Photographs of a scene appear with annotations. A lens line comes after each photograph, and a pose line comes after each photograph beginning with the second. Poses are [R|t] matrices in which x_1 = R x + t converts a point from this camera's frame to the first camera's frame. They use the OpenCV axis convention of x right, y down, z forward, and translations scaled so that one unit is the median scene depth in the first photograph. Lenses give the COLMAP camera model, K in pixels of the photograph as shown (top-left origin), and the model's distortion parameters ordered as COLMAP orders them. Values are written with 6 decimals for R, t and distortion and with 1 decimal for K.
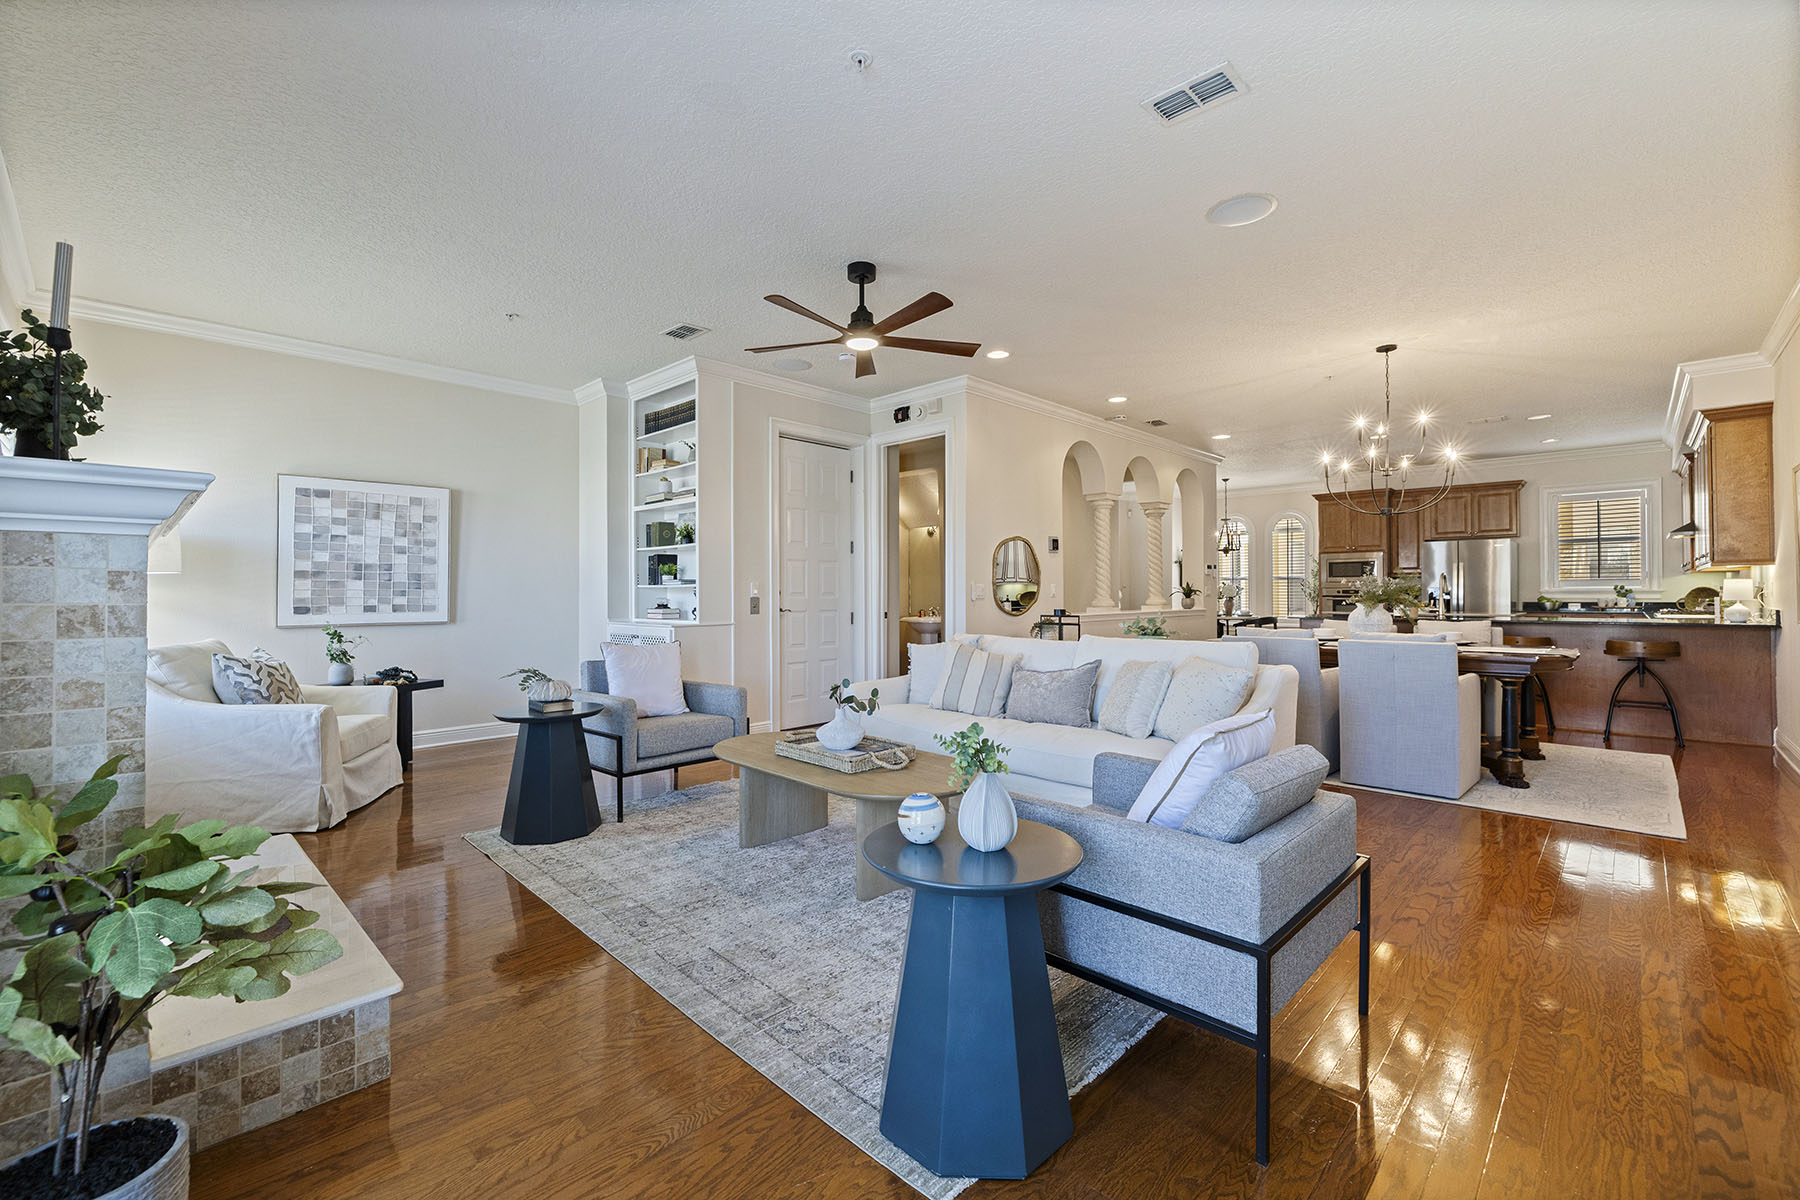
lens RADIAL K [[770.3, 0, 897.8], [0, 770.3, 589.3], [0, 0, 1]] dist [0.000103, 0.000072]
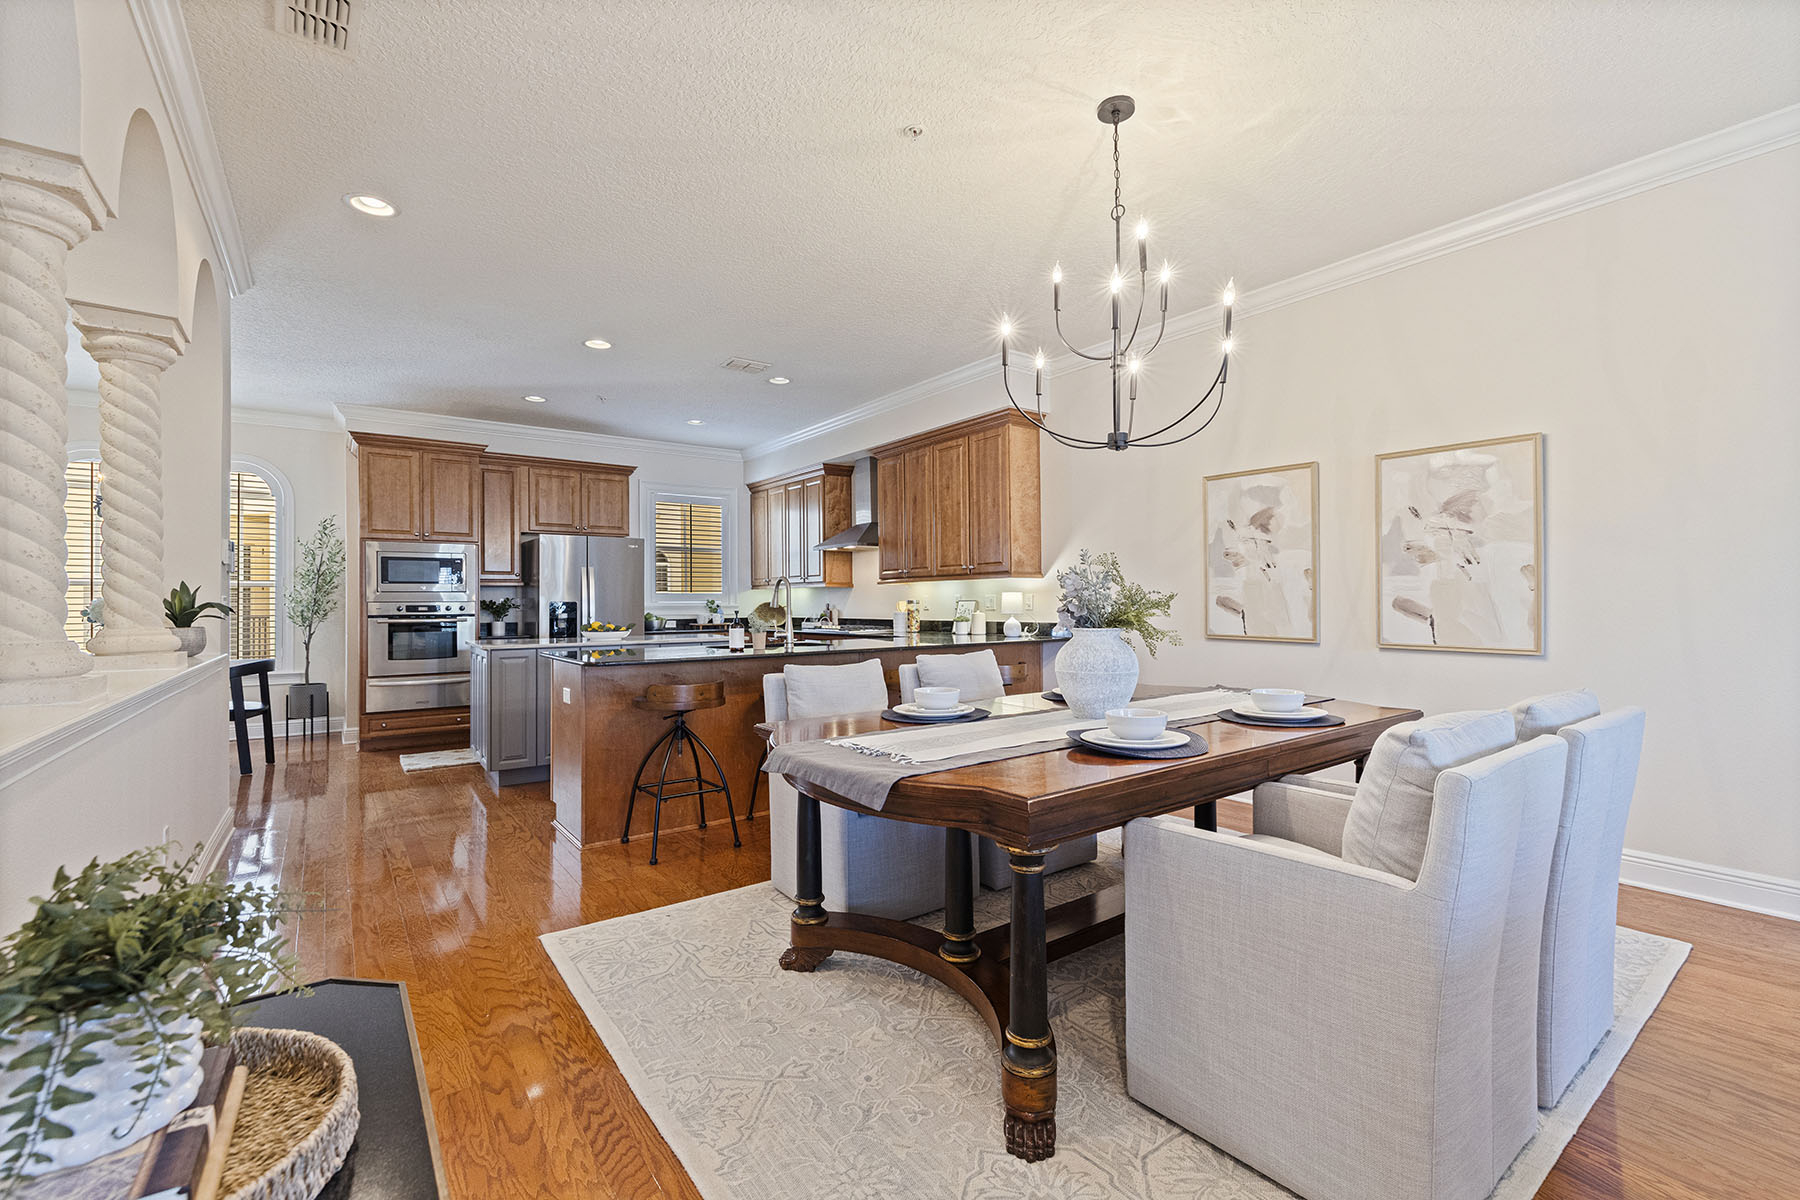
lens RADIAL K [[770.3, 0, 900.1], [0, 770.3, 597.6], [0, 0, 1]] dist [0.000103, 0.000072]
pose [[0.169403, 0.010470, 0.985491, 0.122065], [0.001939, 0.999938, -0.010957, 0.003594], [-0.985545, 0.003767, 0.169372, 0.980779]]
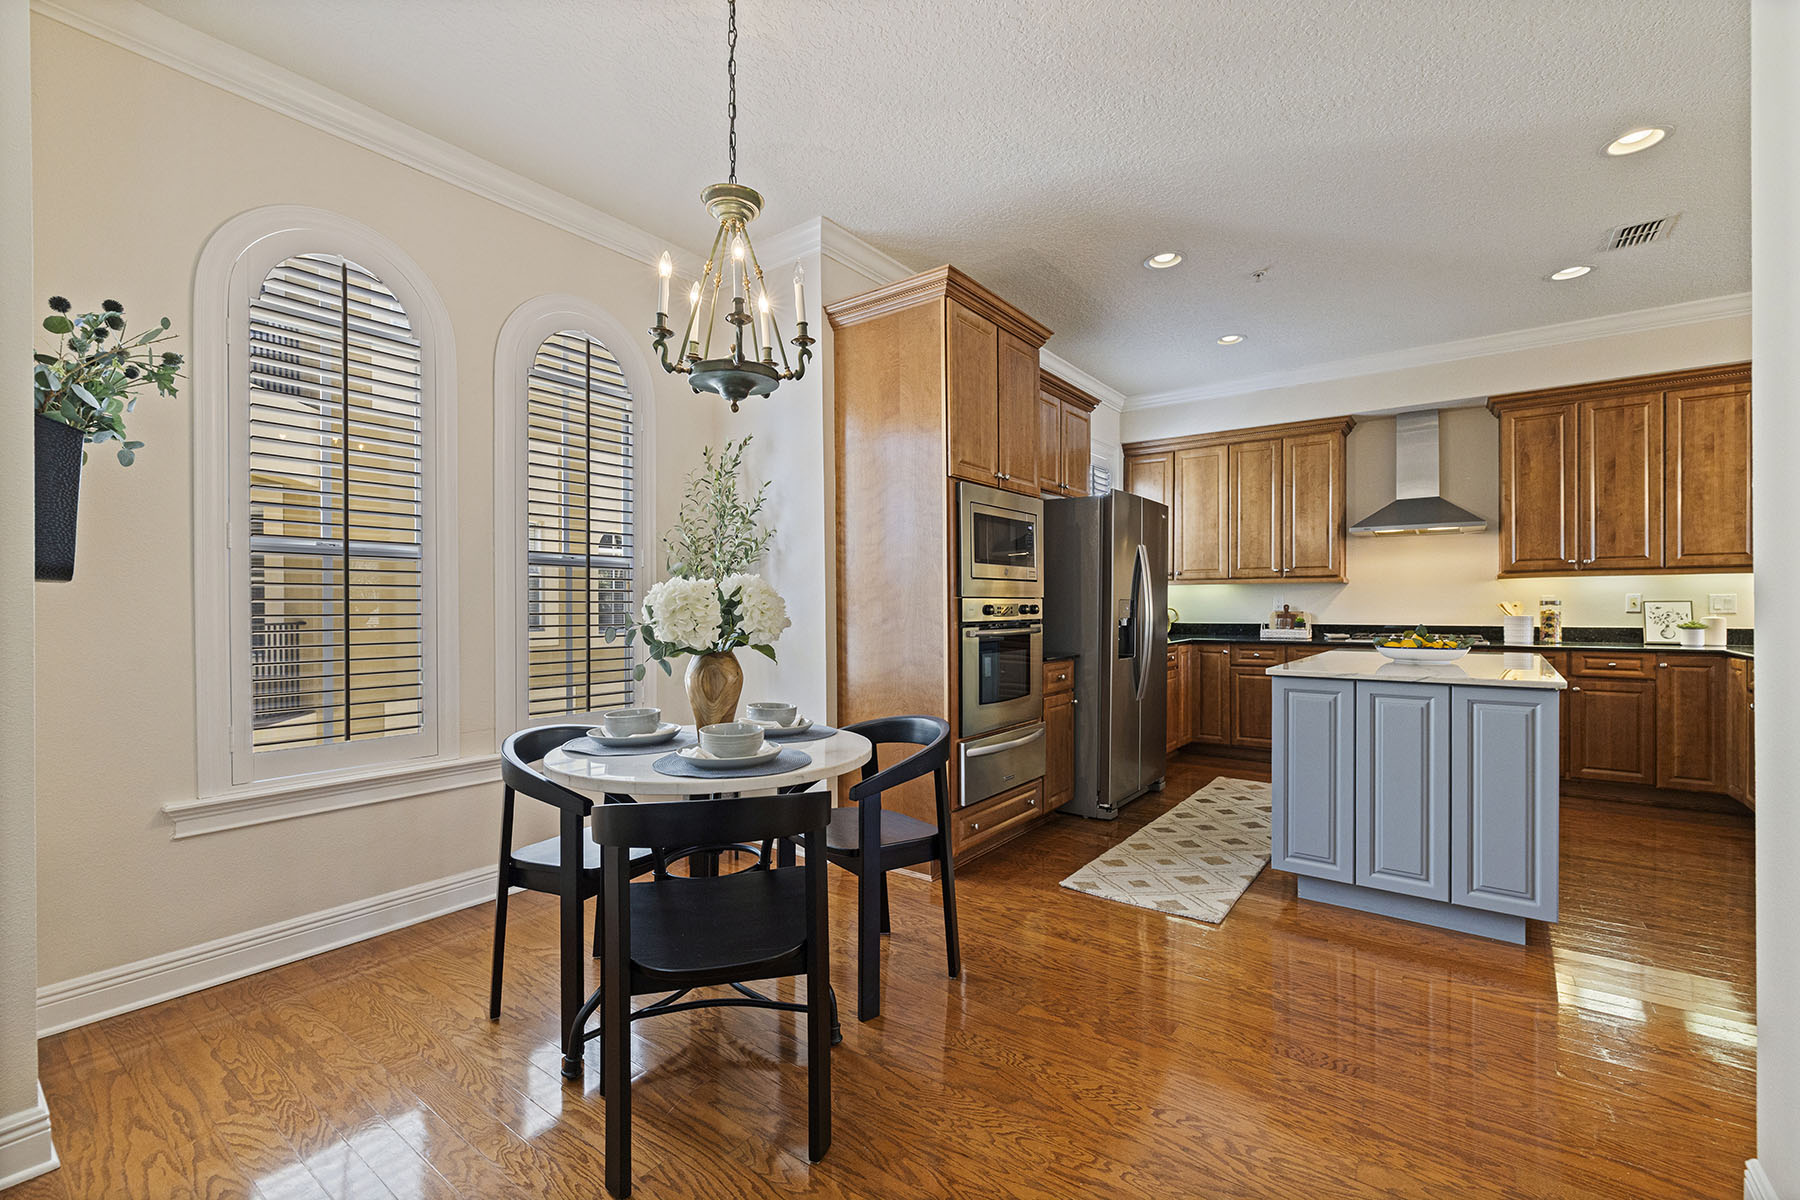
lens RADIAL K [[770.3, 0, 901.7], [0, 770.3, 613.3], [0, 0, 1]] dist [0.000103, 0.000072]
pose [[-0.129205, -0.005173, 0.991604, 0.487201], [-0.000433, 0.999987, 0.005160, 0.005386], [-0.991618, 0.000237, -0.129206, 1.979911]]
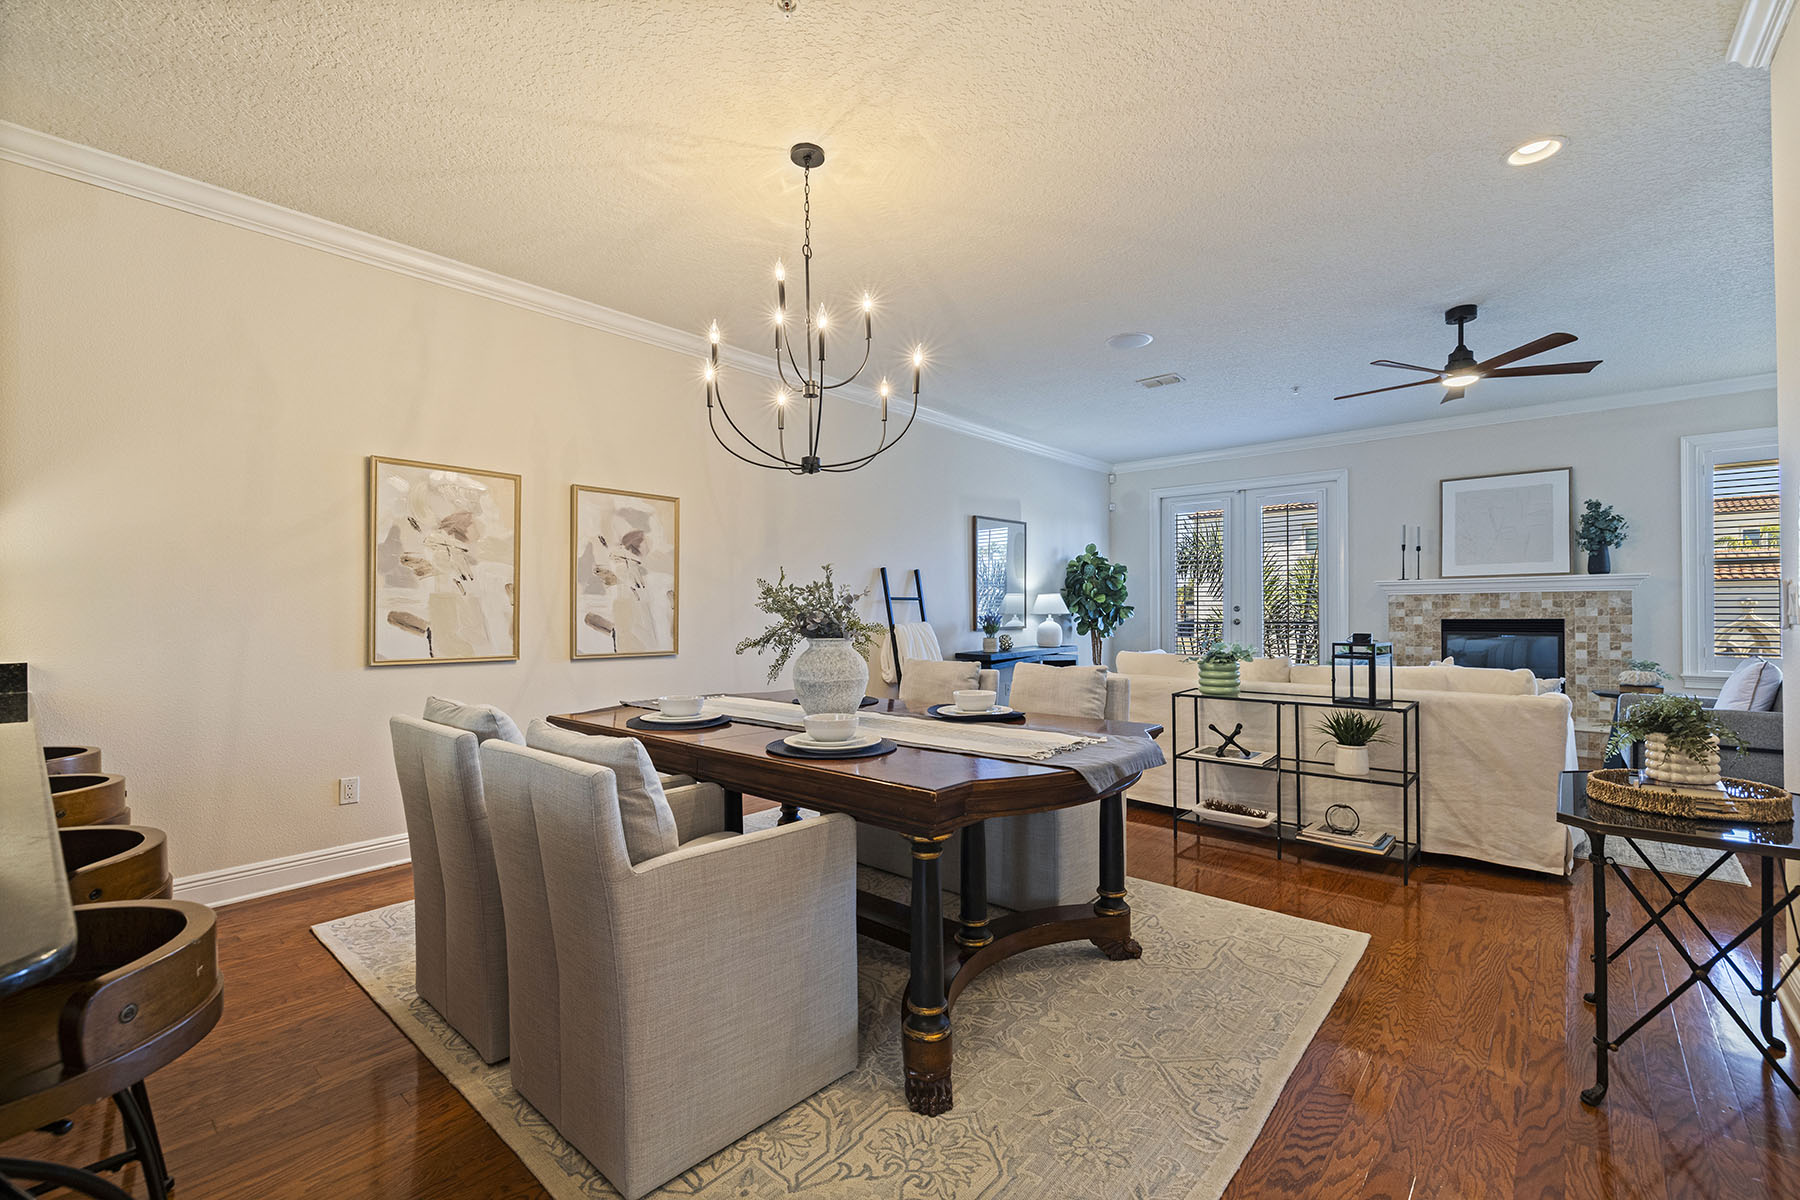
lens RADIAL K [[770.3, 0, 909.2], [0, 770.3, 611.6], [0, 0, 1]] dist [0.000103, 0.000072]
pose [[-0.998649, 0.012549, -0.050431, 0.558138], [0.012704, 0.999916, -0.002744, 0.001402], [0.050392, -0.003381, -0.998724, 1.426499]]
